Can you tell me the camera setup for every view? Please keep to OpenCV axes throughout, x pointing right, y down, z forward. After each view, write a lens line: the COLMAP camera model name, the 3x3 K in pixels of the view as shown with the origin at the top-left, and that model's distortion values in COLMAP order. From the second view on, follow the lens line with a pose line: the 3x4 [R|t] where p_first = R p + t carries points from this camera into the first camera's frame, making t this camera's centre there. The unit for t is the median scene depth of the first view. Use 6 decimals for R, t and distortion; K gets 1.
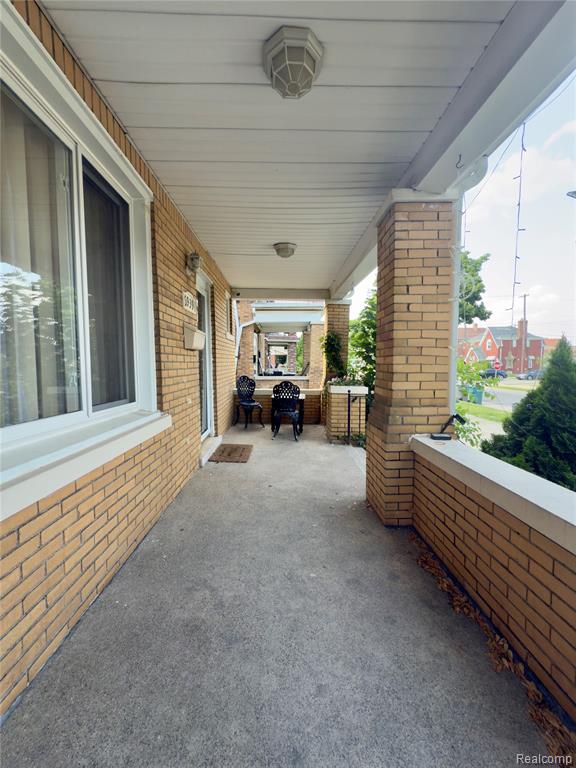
lens RADIAL K [[305.8, 0, 288.4], [0, 305.8, 385.0], [0, 0, 1]] dist [-0.002888, 0.000296]
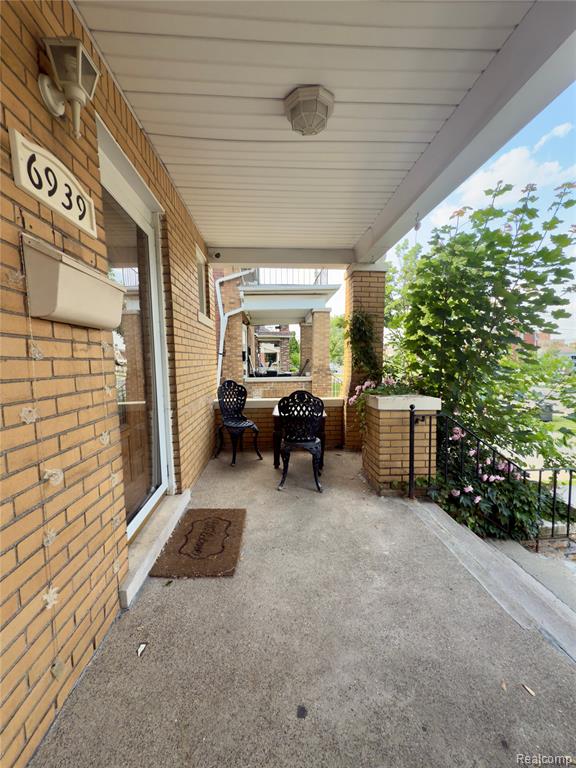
lens RADIAL K [[305.8, 0, 286.0], [0, 305.8, 383.2], [0, 0, 1]] dist [-0.002888, 0.000296]
pose [[0.999408, -0.020863, 0.027370, -0.042128], [0.020856, 0.999782, 0.000521, -0.022350], [-0.027375, 0.000050, 0.999625, 0.345603]]
